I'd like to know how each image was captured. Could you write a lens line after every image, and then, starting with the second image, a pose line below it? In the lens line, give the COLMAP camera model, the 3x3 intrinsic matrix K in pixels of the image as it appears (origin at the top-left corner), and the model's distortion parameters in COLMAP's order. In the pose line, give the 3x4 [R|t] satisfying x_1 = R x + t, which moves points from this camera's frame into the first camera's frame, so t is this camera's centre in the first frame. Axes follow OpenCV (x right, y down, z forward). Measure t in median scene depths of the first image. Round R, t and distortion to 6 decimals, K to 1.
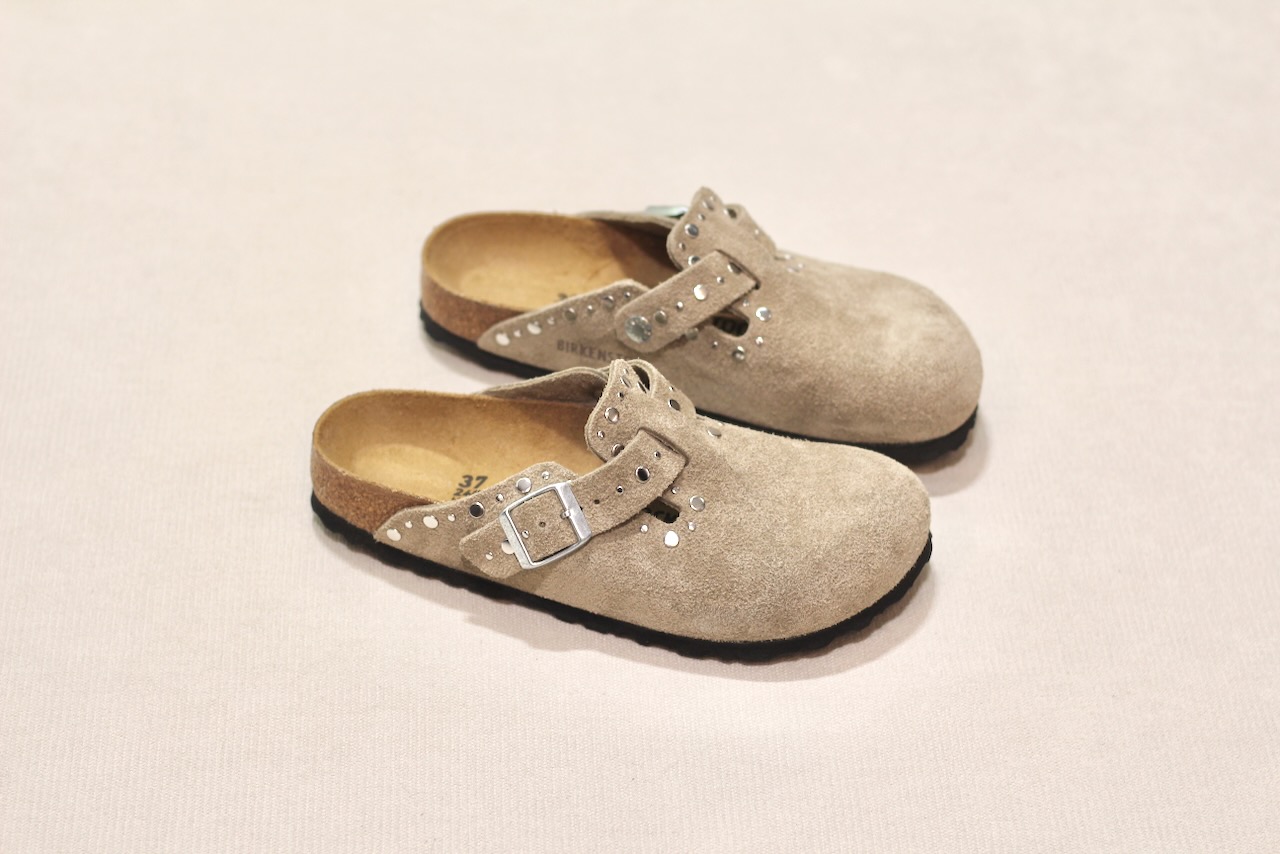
lens RADIAL K [[2948.1, 0, 640.0], [0, 2948.1, 427.0], [0, 0, 1]] dist [-0.037174, 0.078301]
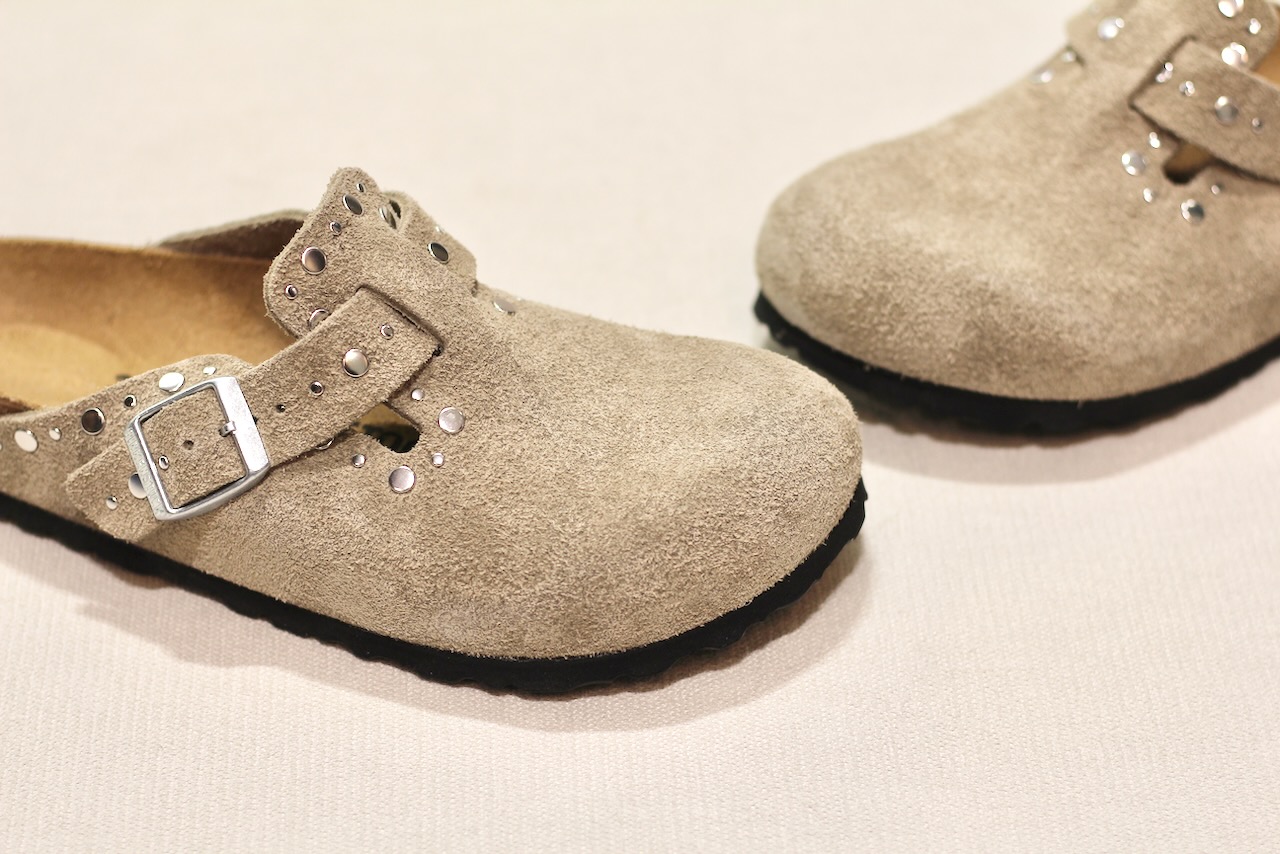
lens RADIAL K [[2948.1, 0, 640.0], [0, 2948.1, 427.0], [0, 0, 1]] dist [-0.037174, 0.078301]
pose [[0.995064, 0.033395, -0.093444, 0.111472], [-0.035667, 0.999105, -0.022752, 0.038906], [0.092601, 0.025973, 0.995364, 0.411245]]
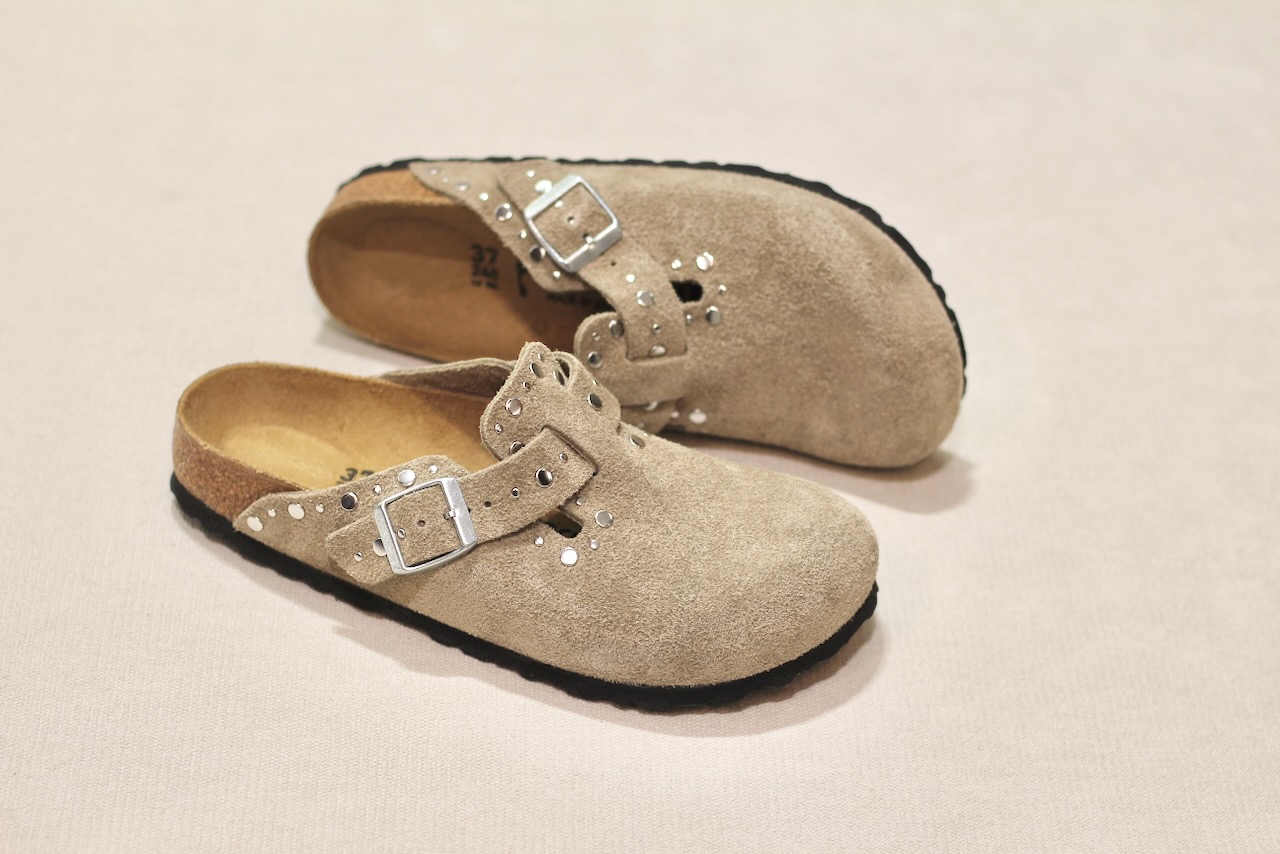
lens RADIAL K [[2948.1, 0, 640.0], [0, 2948.1, 427.0], [0, 0, 1]] dist [-0.037174, 0.078301]
pose [[0.994641, 0.099175, -0.029218, 0.051720], [-0.100673, 0.993384, -0.055261, 0.045398], [0.023544, 0.057907, 0.998044, 0.142564]]
